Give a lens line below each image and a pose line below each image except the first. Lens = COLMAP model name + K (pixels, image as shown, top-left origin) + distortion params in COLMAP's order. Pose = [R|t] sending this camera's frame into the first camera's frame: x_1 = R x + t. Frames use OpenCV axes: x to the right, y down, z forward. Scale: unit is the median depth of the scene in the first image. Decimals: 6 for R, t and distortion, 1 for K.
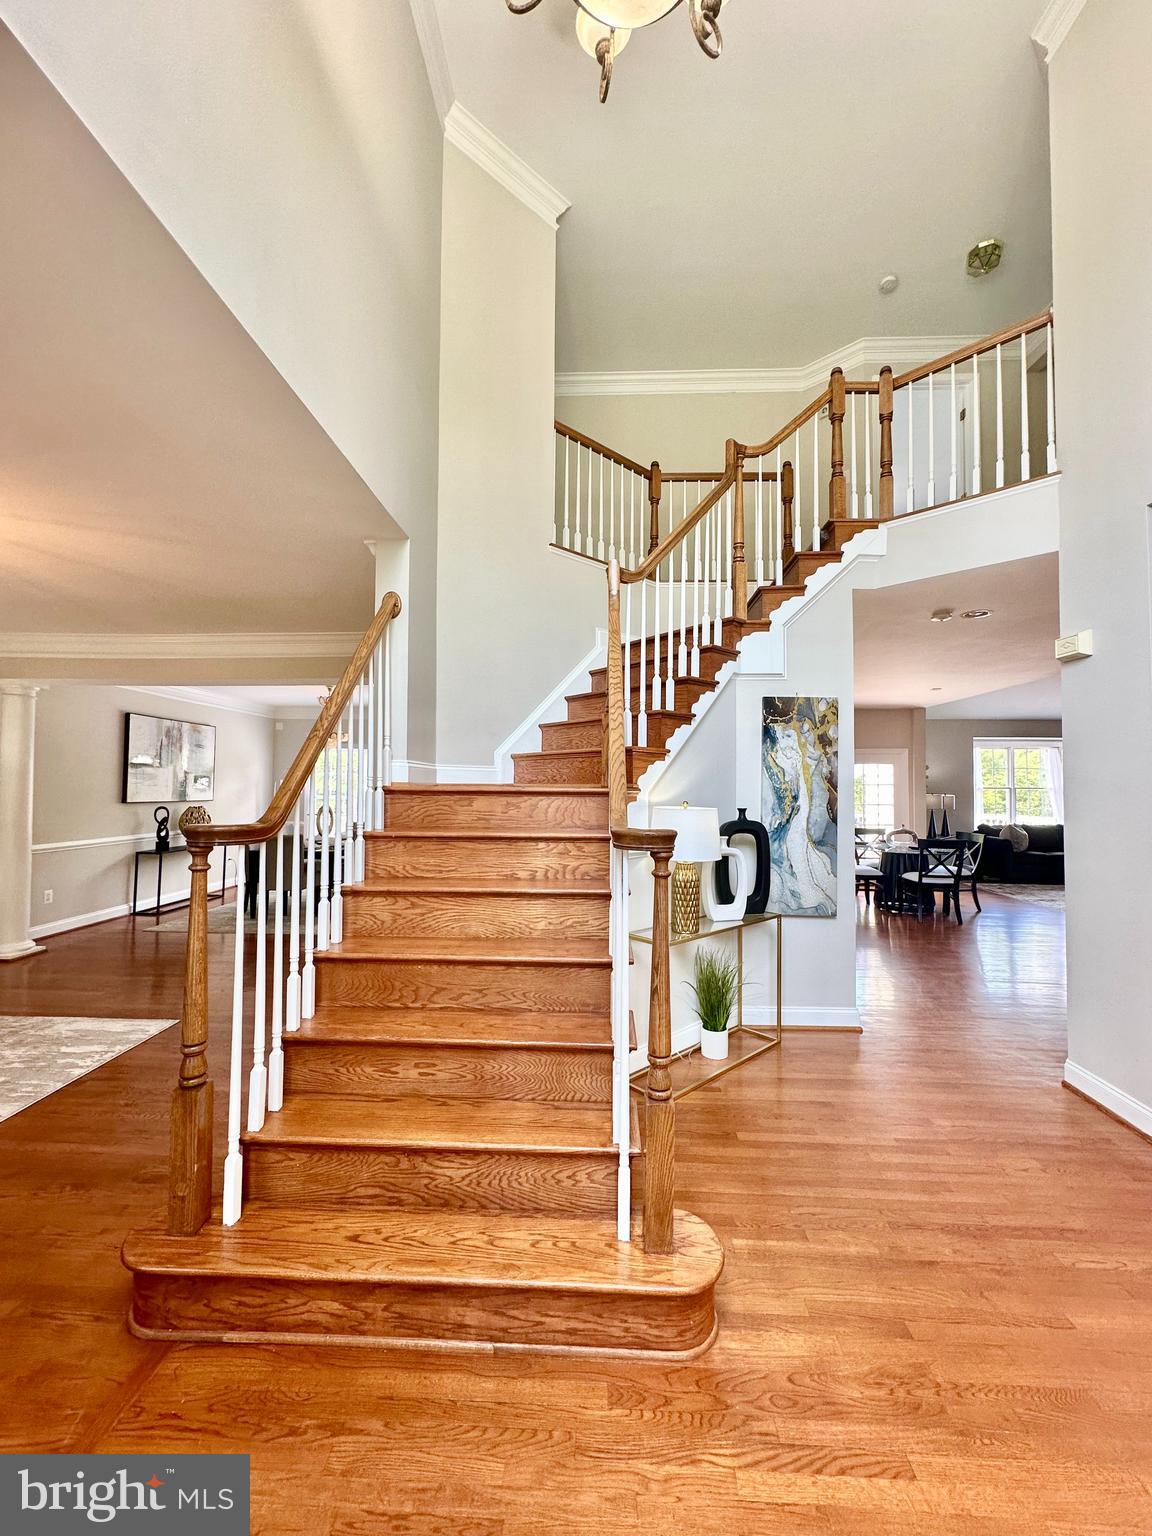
lens RADIAL K [[615.5, 0, 576.0], [0, 615.5, 768.0], [0, 0, 1]] dist [0.000122, 0.000437]
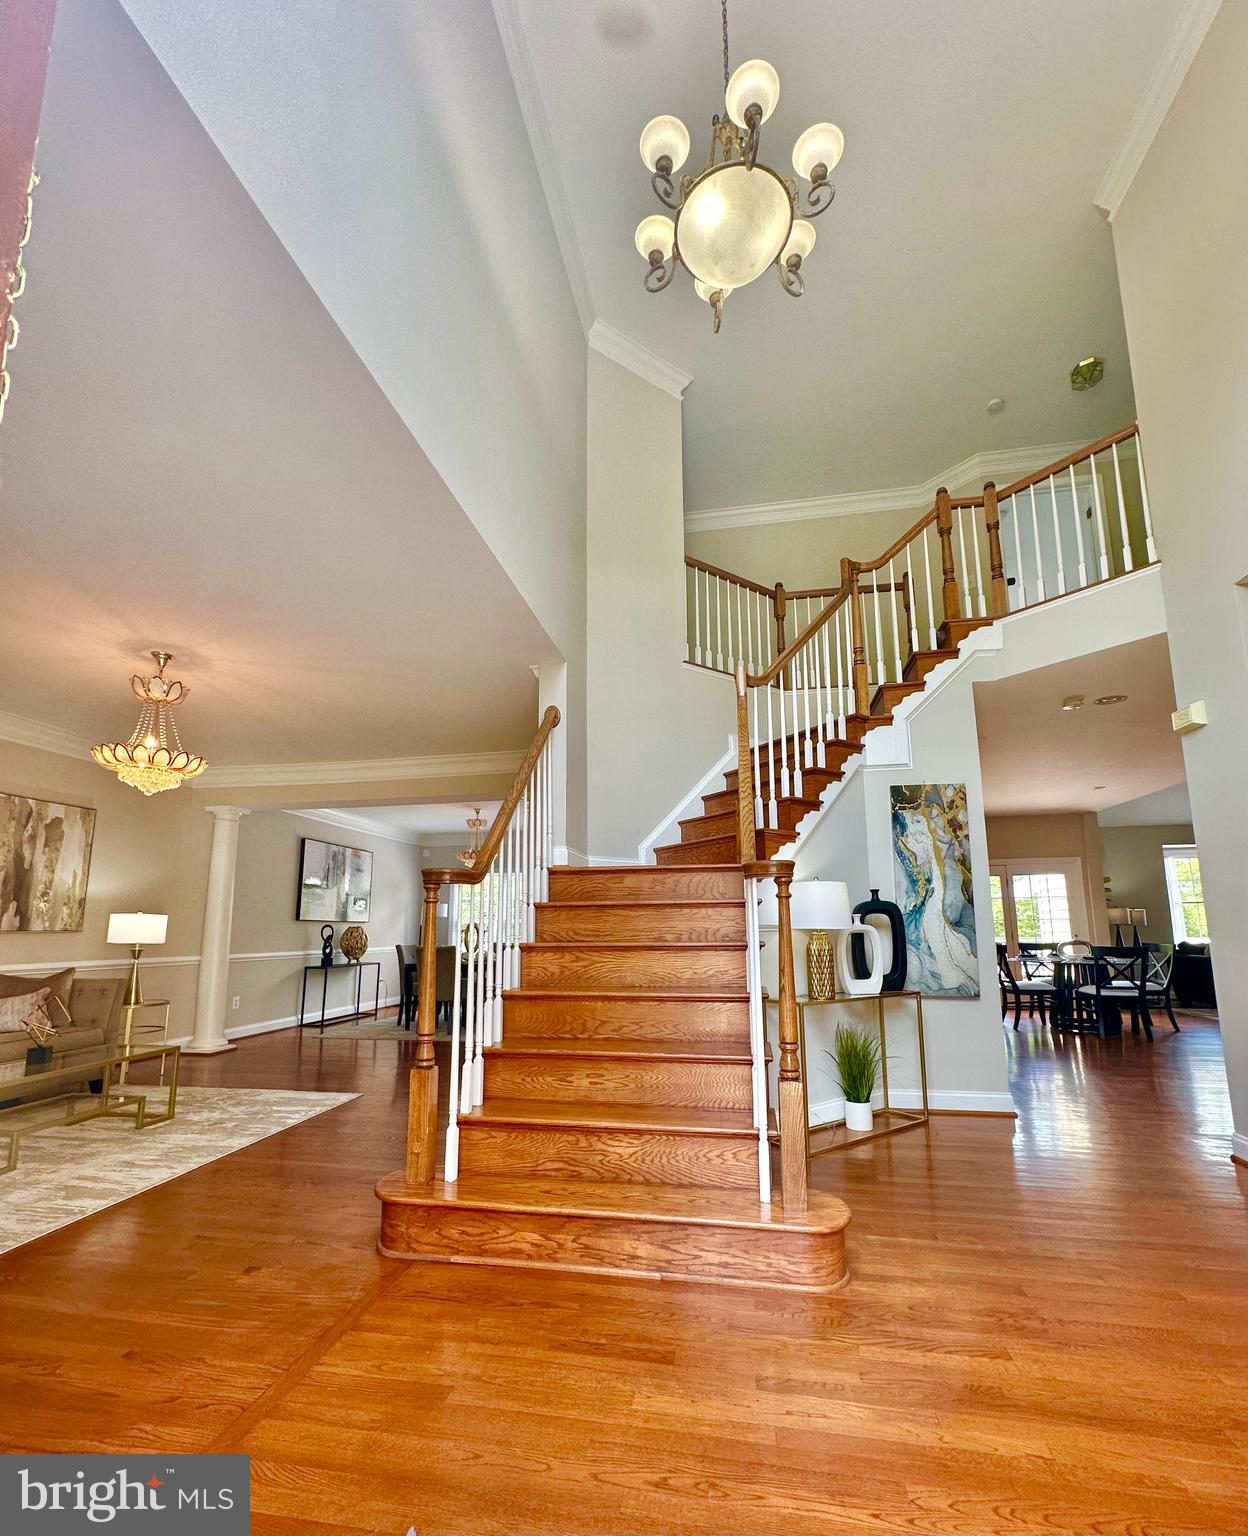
lens RADIAL K [[658.0, 0, 623.0], [0, 658.0, 828.2], [0, 0, 1]] dist [0.000537, 0.000381]
pose [[0.990235, -0.033257, -0.135383, 0.000188], [0.017251, 0.992896, -0.117730, 0.113398], [0.138336, 0.114245, 0.983774, -0.231712]]
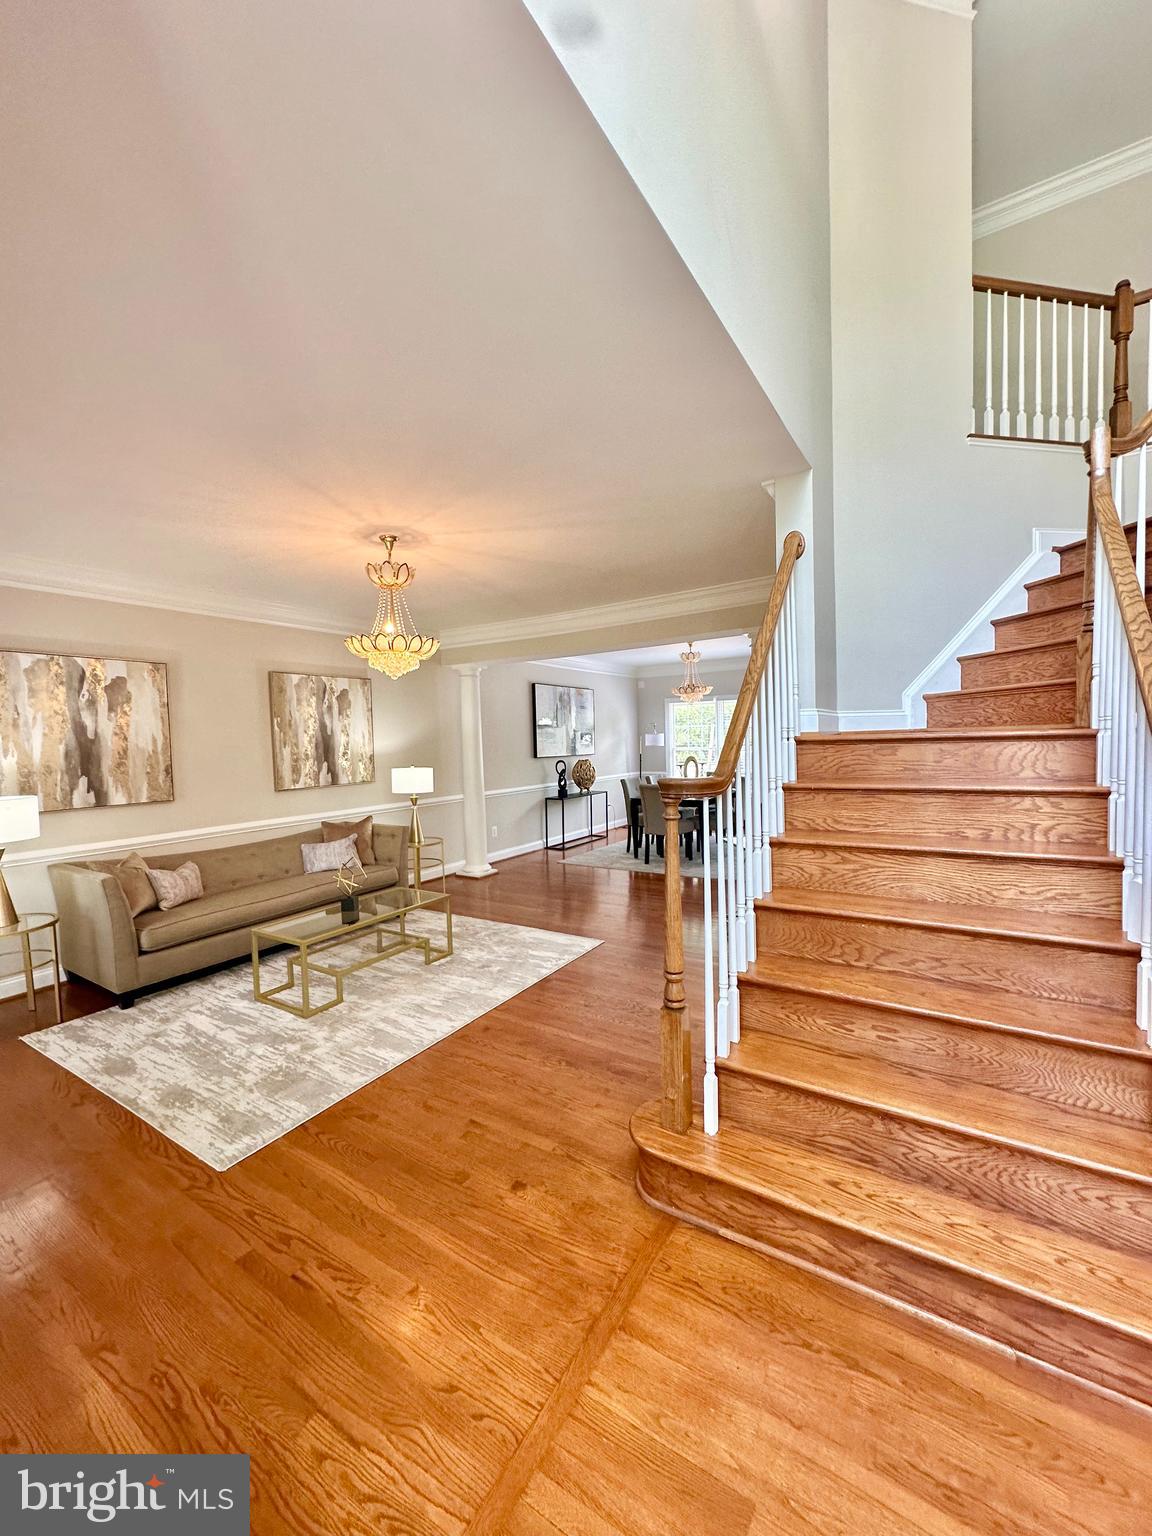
lens RADIAL K [[615.5, 0, 576.0], [0, 615.5, 768.0], [0, 0, 1]] dist [0.000122, 0.000437]
pose [[0.860740, -0.009189, -0.508962, -0.123174], [0.050979, 0.996367, 0.068225, -0.005519], [0.506486, -0.084670, 0.858081, -0.015682]]
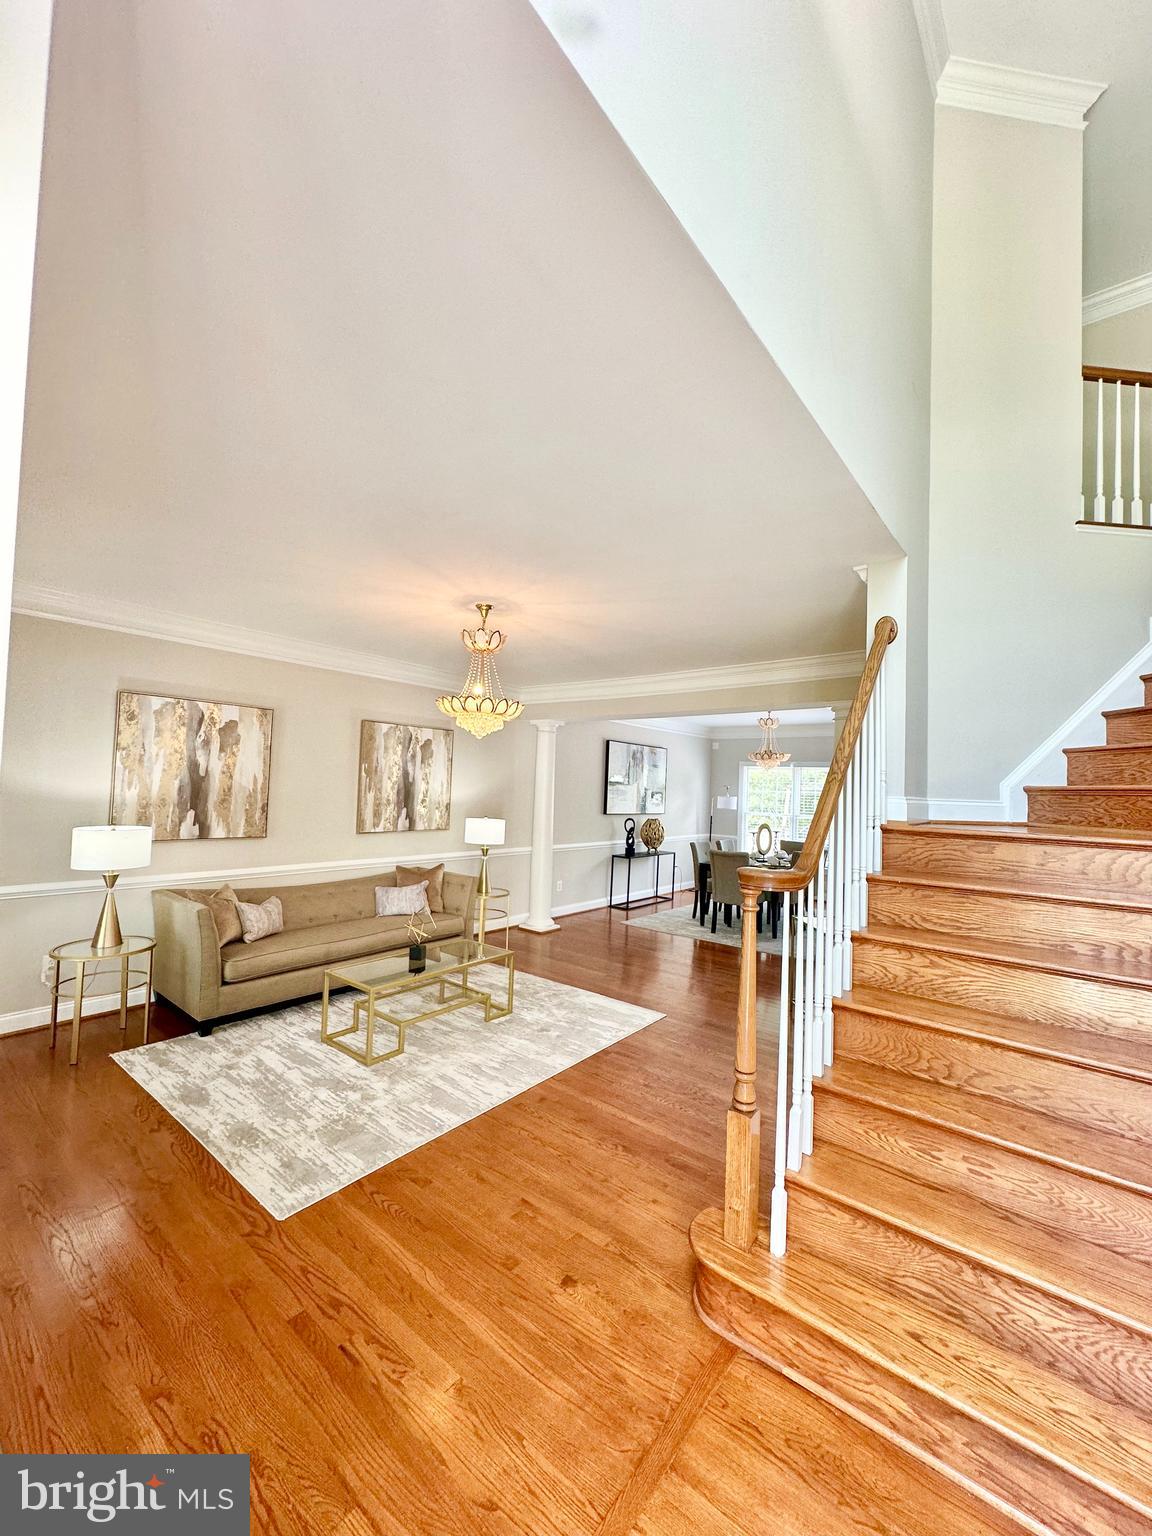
lens RADIAL K [[617.2, 0, 576.0], [0, 617.2, 768.0], [0, 0, 1]] dist [-0.001461, 0.000902]
pose [[0.800168, -0.000719, -0.599775, -0.128717], [-0.010848, 0.999818, -0.015671, -0.040077], [0.599677, 0.019046, 0.800015, -0.035110]]
